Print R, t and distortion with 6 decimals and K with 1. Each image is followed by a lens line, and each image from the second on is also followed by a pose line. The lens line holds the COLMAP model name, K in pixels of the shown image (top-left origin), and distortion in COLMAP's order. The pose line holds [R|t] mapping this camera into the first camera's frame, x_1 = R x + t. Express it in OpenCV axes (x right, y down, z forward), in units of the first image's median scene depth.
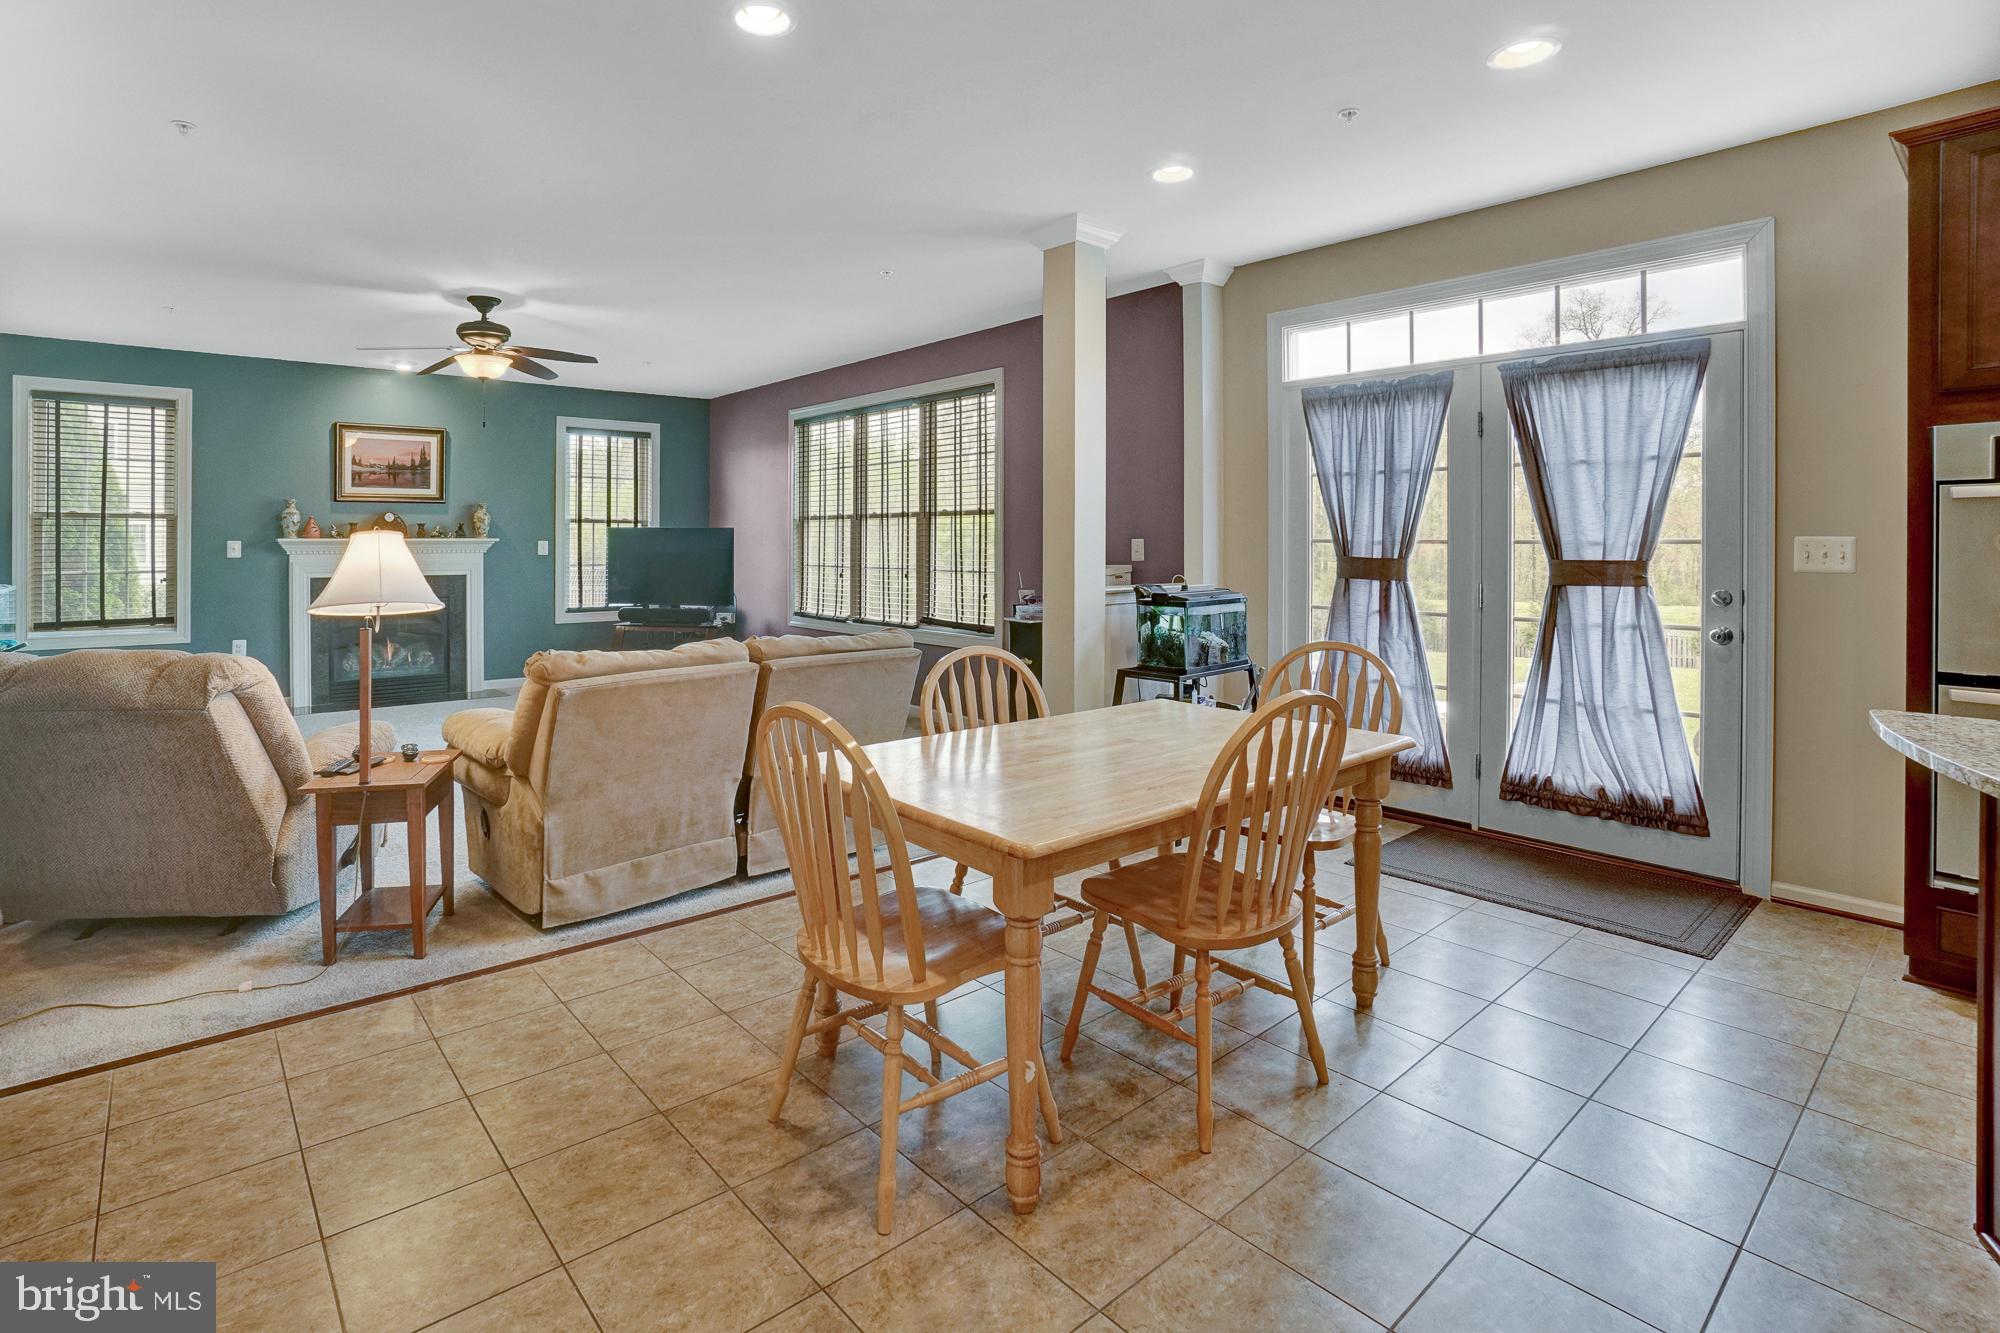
lens RADIAL K [[950.8, 0, 946.2], [0, 950.8, 543.0], [0, 0, 1]] dist [-0.042440, 0.001717]
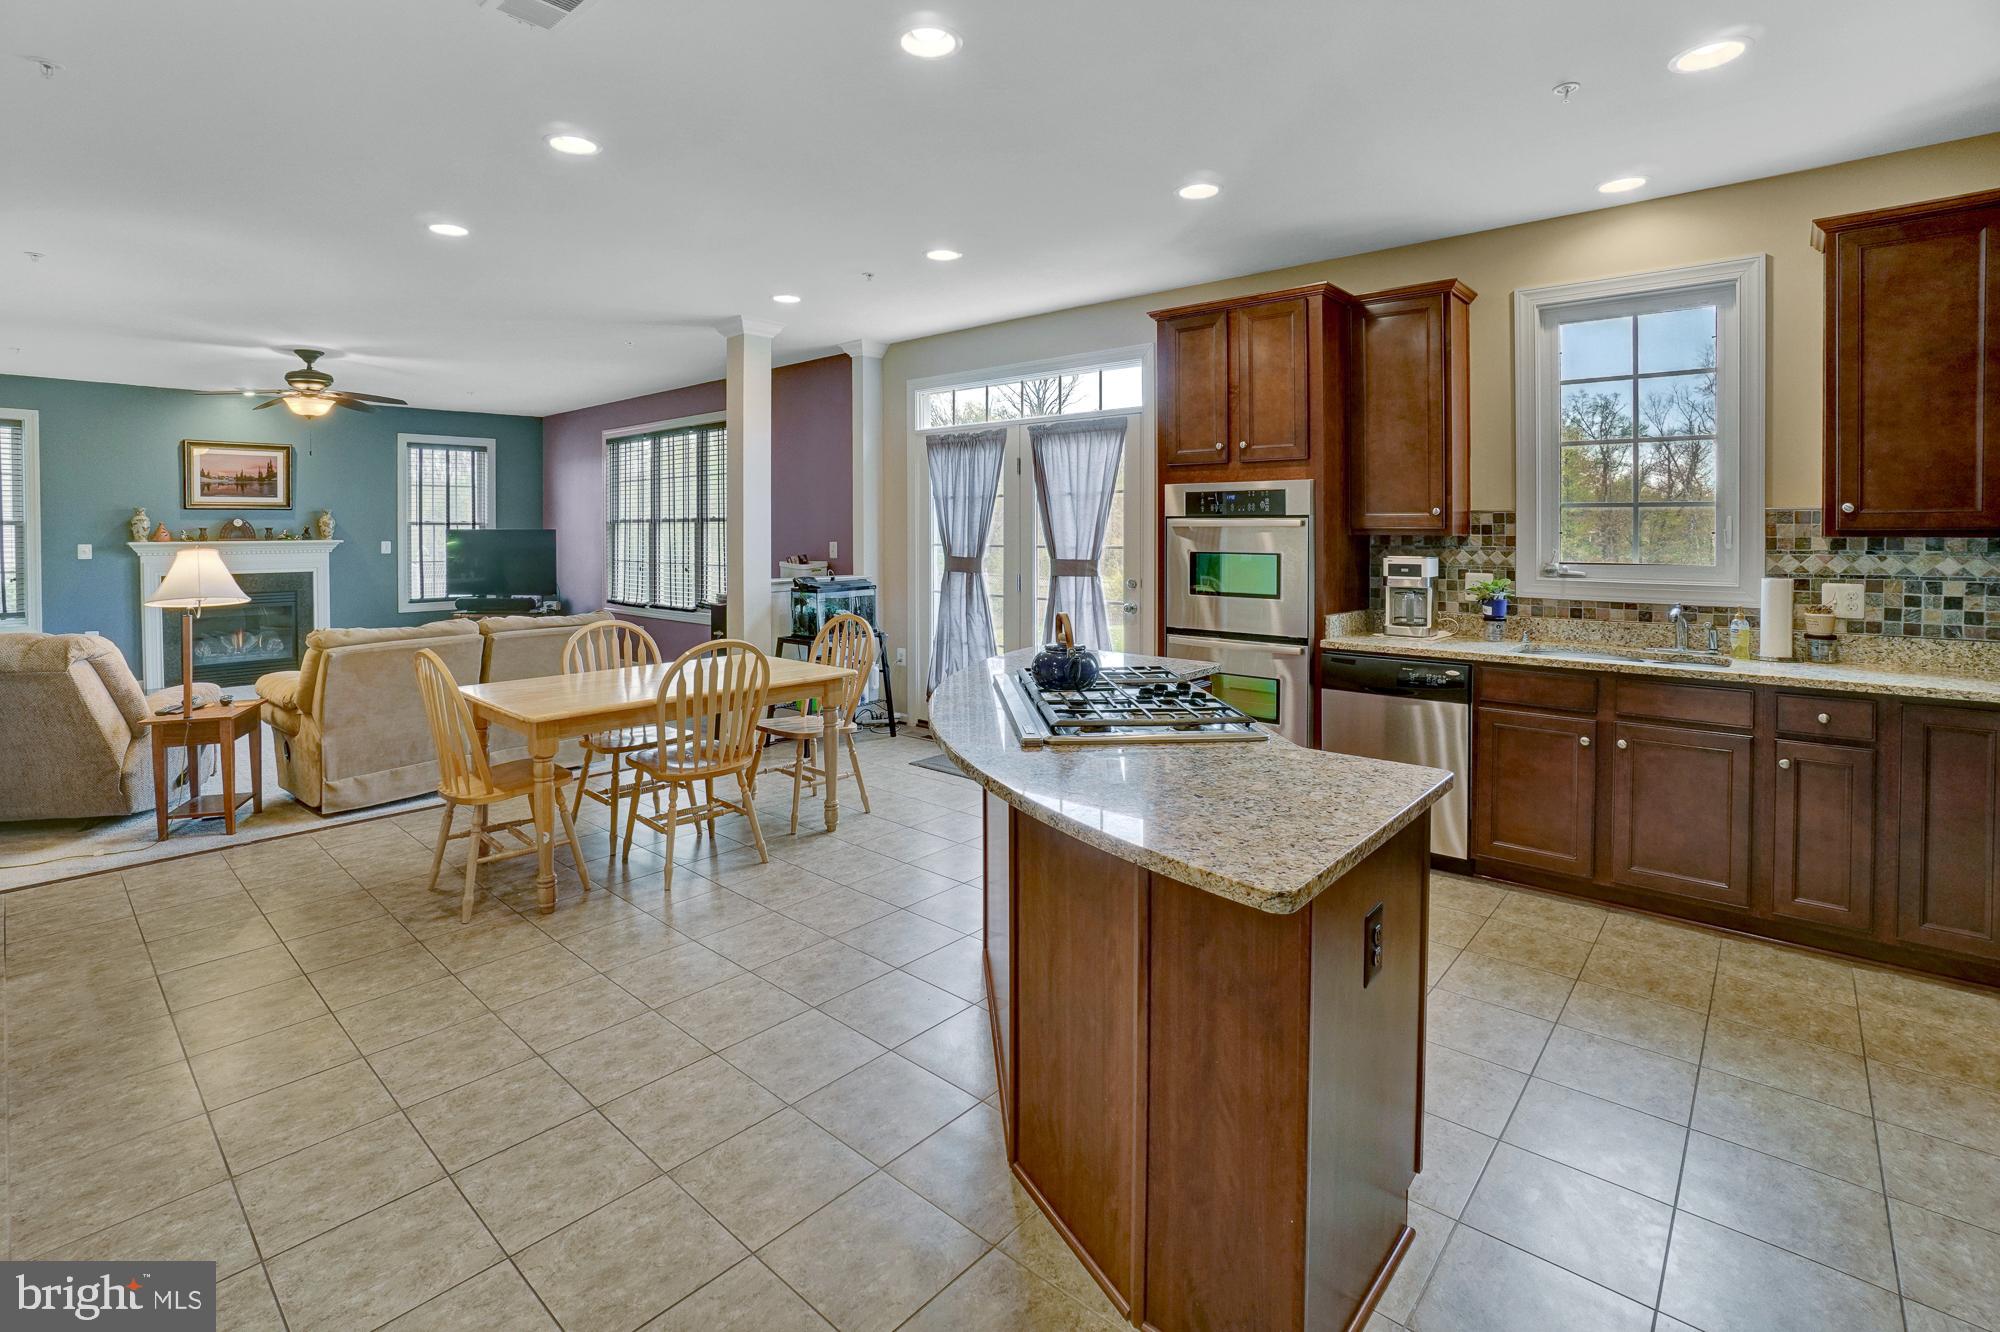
lens RADIAL K [[919.5, 0, 975.9], [0, 919.5, 545.0], [0, 0, 1]] dist [-0.043773, 0.017416]
pose [[0.991706, -0.006697, 0.128349, 0.309519], [0.004571, 0.999848, 0.016853, -0.027671], [-0.128442, -0.016127, 0.991586, -0.405800]]
